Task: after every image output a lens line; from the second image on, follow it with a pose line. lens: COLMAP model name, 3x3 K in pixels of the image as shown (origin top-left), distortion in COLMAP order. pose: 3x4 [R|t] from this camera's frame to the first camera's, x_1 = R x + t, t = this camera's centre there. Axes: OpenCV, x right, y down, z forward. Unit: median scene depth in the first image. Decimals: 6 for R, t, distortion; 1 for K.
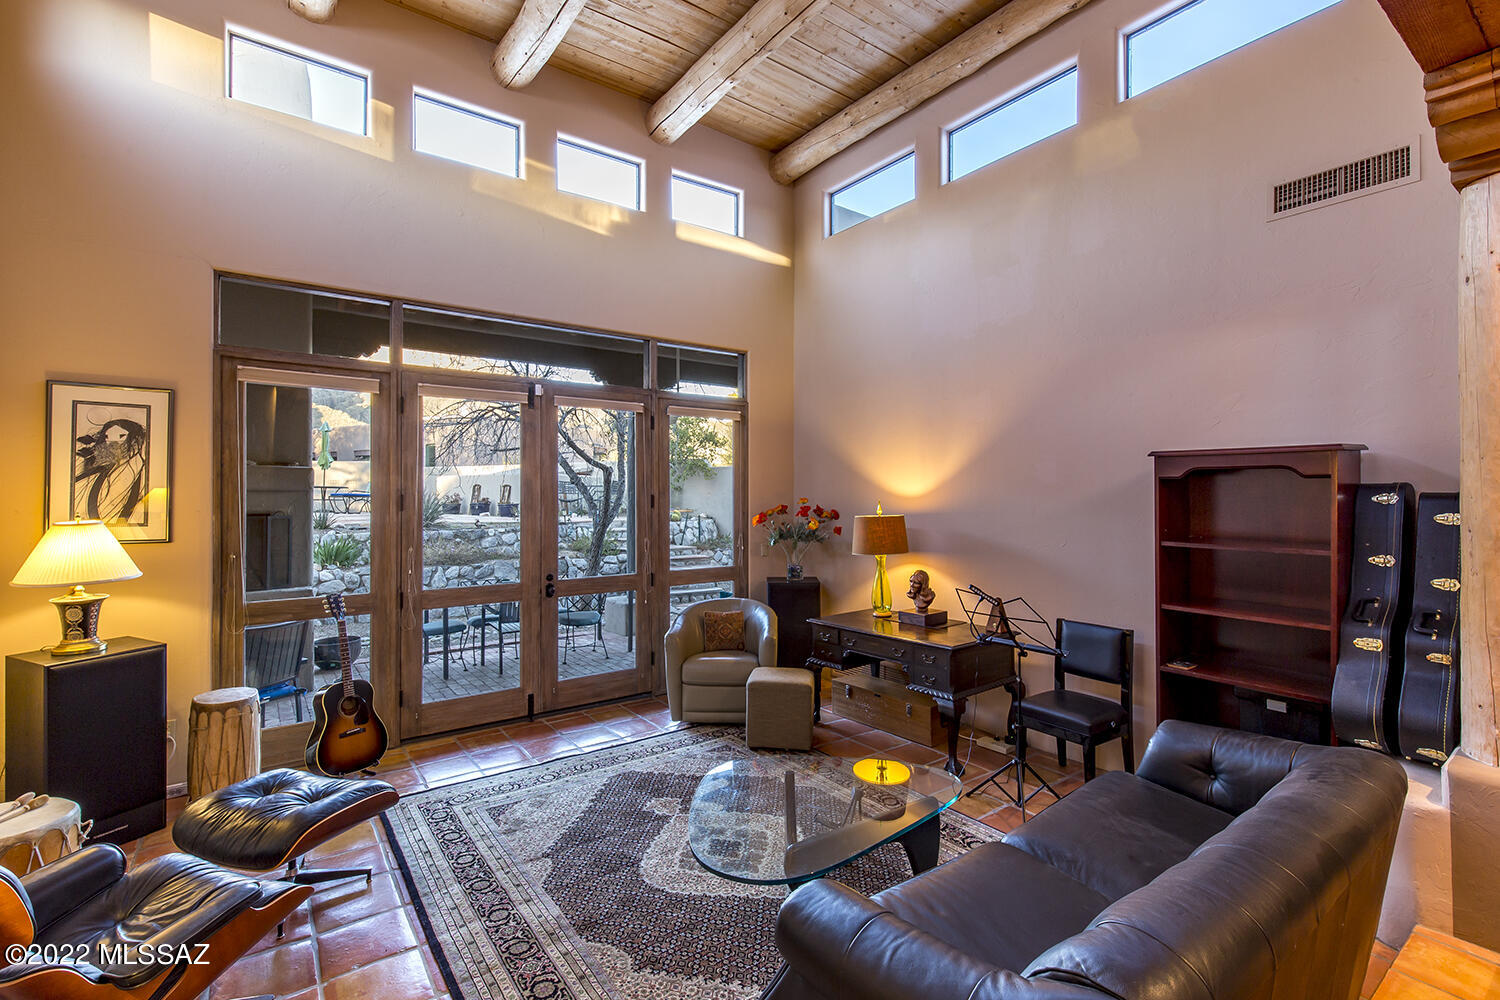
lens RADIAL K [[669.3, 0, 750.9], [0, 669.3, 496.4], [0, 0, 1]] dist [0.002077, 0.000205]
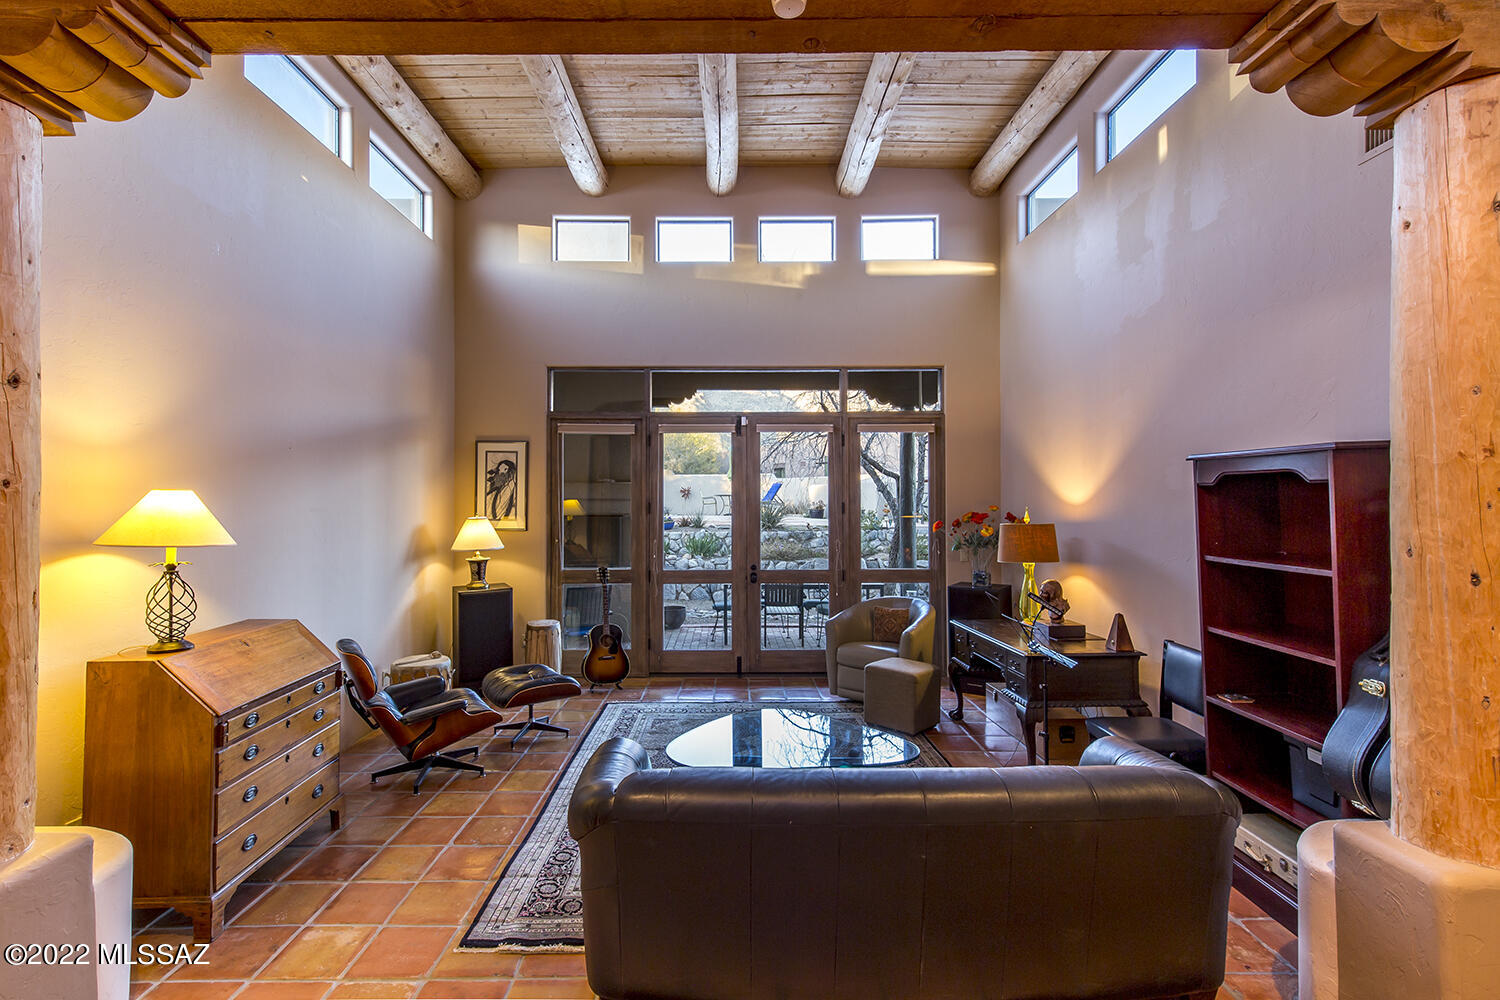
lens RADIAL K [[693.0, 0, 750.0], [0, 693.0, 500.0], [0, 0, 1]] dist [0.000354, -0.000059]
pose [[0.811376, -0.001798, -0.584522, 0.470793], [0.000010, 0.999995, -0.003063, -0.003054], [0.584525, 0.002479, 0.811372, -0.074165]]
